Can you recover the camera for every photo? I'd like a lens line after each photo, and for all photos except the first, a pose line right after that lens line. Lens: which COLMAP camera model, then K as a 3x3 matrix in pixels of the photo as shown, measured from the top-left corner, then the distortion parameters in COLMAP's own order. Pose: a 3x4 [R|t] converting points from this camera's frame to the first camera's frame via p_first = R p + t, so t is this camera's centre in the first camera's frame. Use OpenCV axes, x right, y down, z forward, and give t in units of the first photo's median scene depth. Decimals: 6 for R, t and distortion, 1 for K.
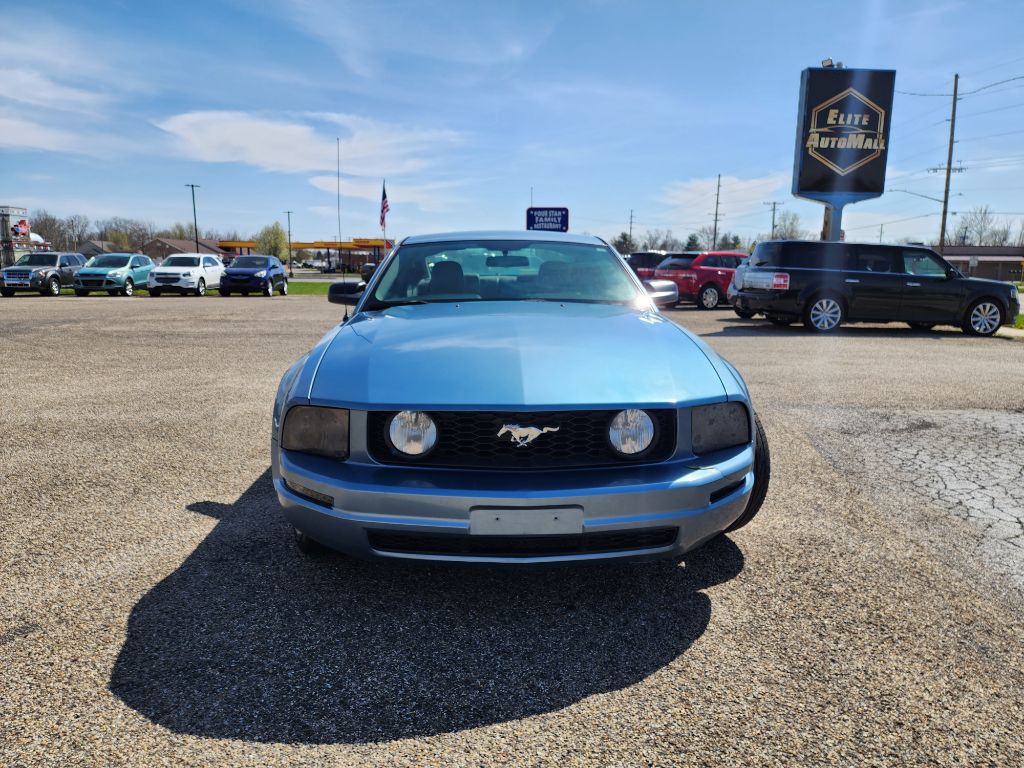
lens RADIAL K [[681.3, 0, 517.9], [0, 681.3, 381.7], [0, 0, 1]] dist [0.079107, -0.067955]
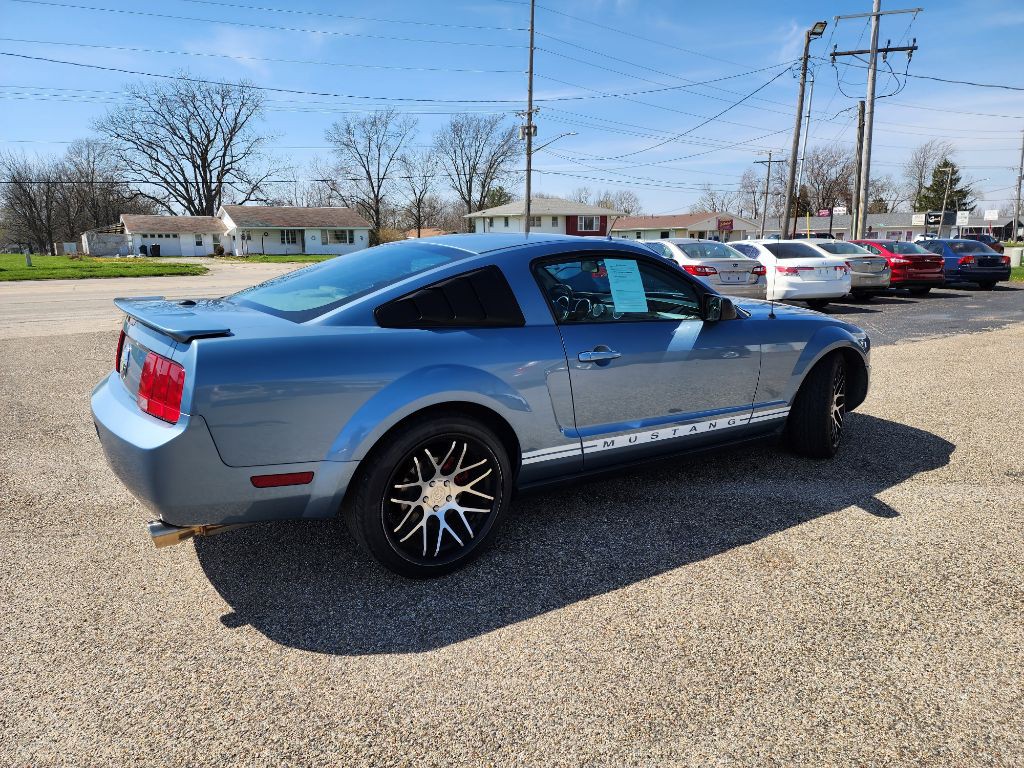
lens RADIAL K [[681.3, 0, 506.8], [0, 681.3, 384.9], [0, 0, 1]] dist [0.079107, -0.067955]
pose [[-0.512110, -0.180220, 0.839800, -0.234059], [0.145841, 0.945297, 0.291794, -0.089285], [-0.846448, 0.271907, -0.457812, 0.443420]]
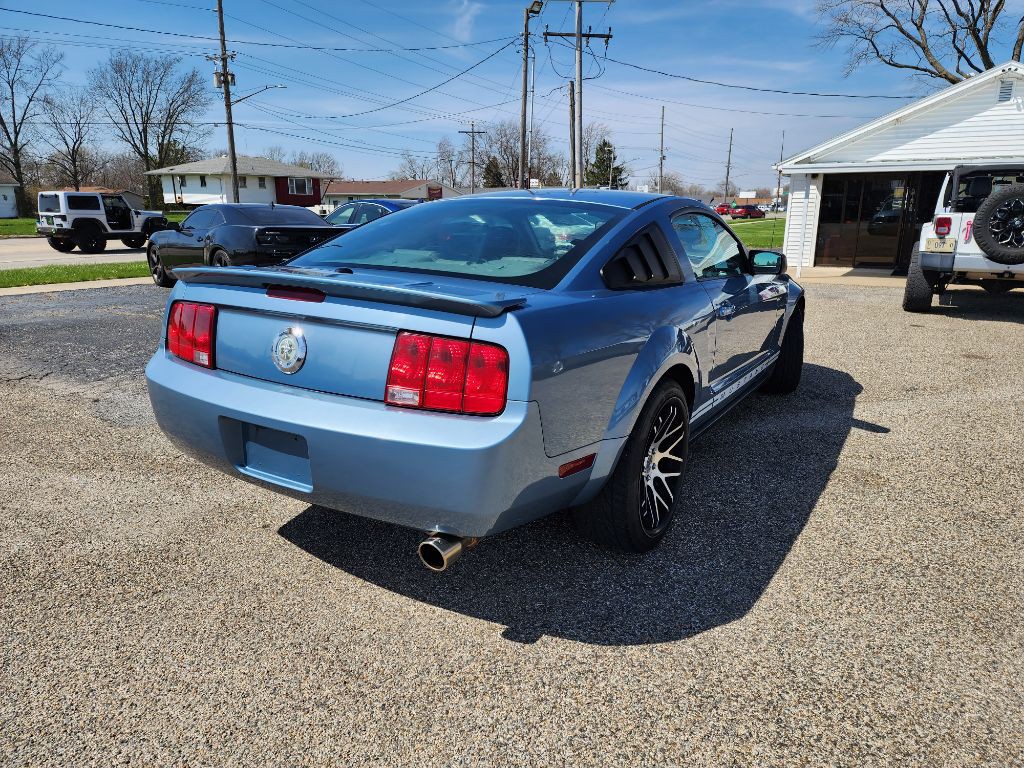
lens RADIAL K [[681.3, 0, 520.3], [0, 681.3, 390.3], [0, 0, 1]] dist [0.079107, -0.067955]
pose [[-0.827442, -0.153969, 0.540030, -0.137396], [0.085105, 0.916185, 0.391614, -0.100316], [-0.555064, 0.369998, -0.744987, 0.529027]]
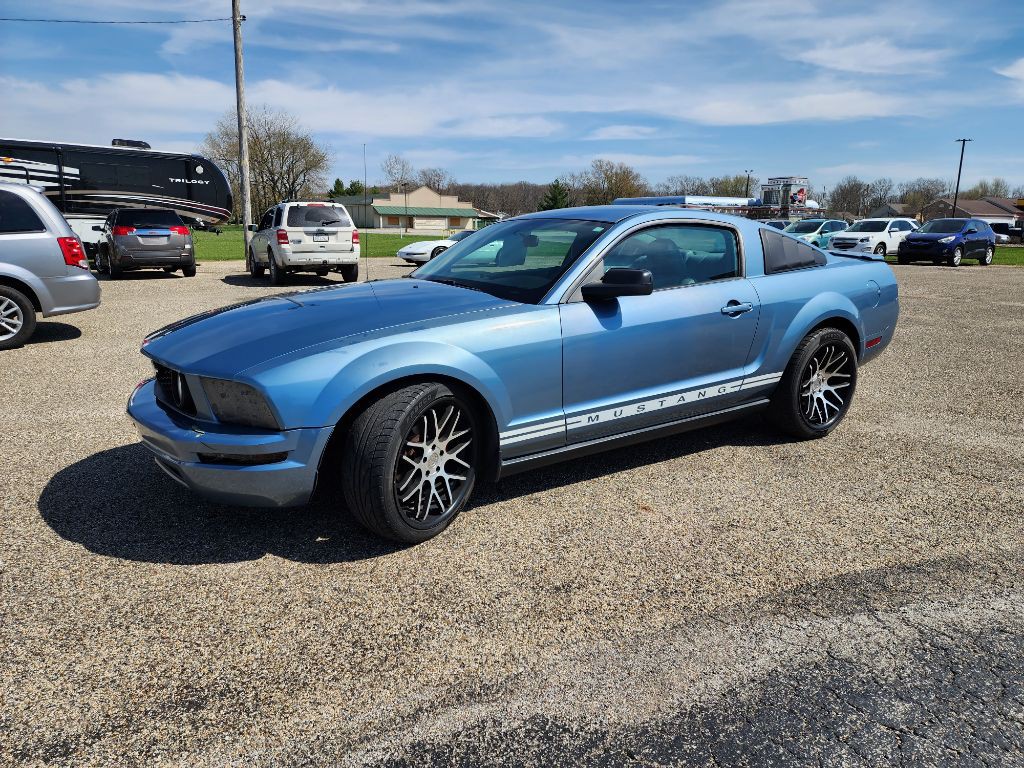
lens RADIAL K [[681.3, 0, 503.0], [0, 681.3, 379.8], [0, 0, 1]] dist [0.079107, -0.067955]
pose [[0.501305, 0.189068, -0.844362, 0.225955], [-0.147204, 0.980245, 0.132098, -0.028231], [0.852657, 0.058072, 0.519234, 0.126510]]
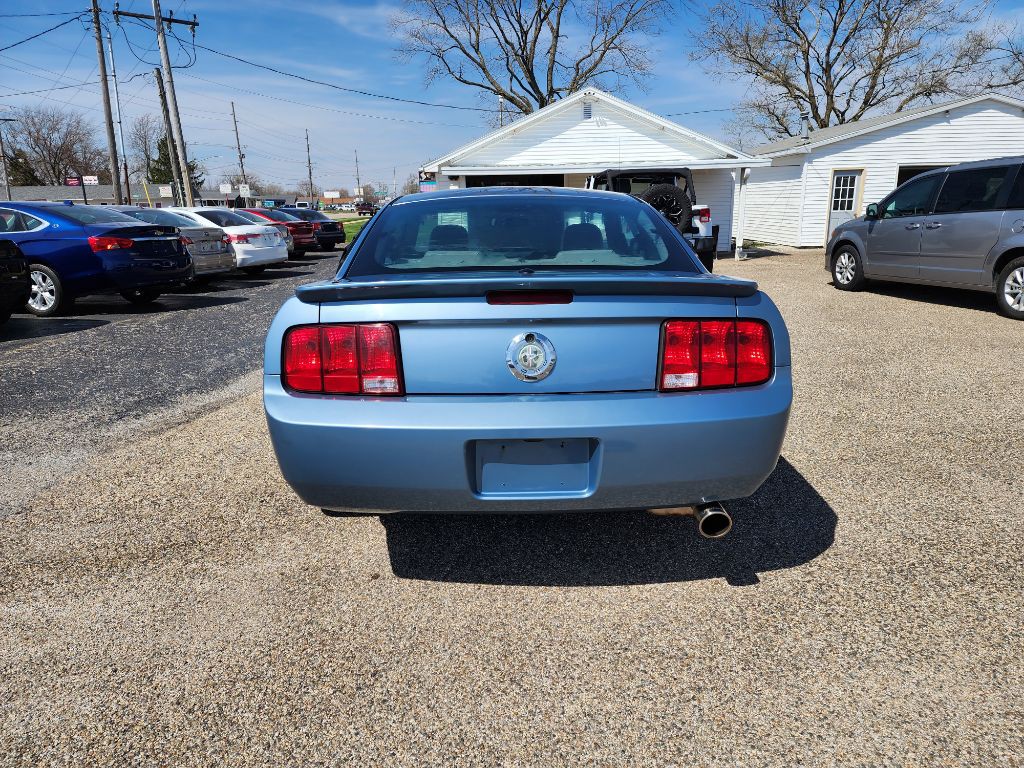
lens RADIAL K [[681.3, 0, 518.7], [0, 681.3, 376.6], [0, 0, 1]] dist [0.079107, -0.067955]
pose [[-0.999688, 0.006373, 0.024135, -0.014607], [0.015571, 0.914894, 0.403393, -0.107032], [-0.019510, 0.403643, -0.914709, 0.572347]]
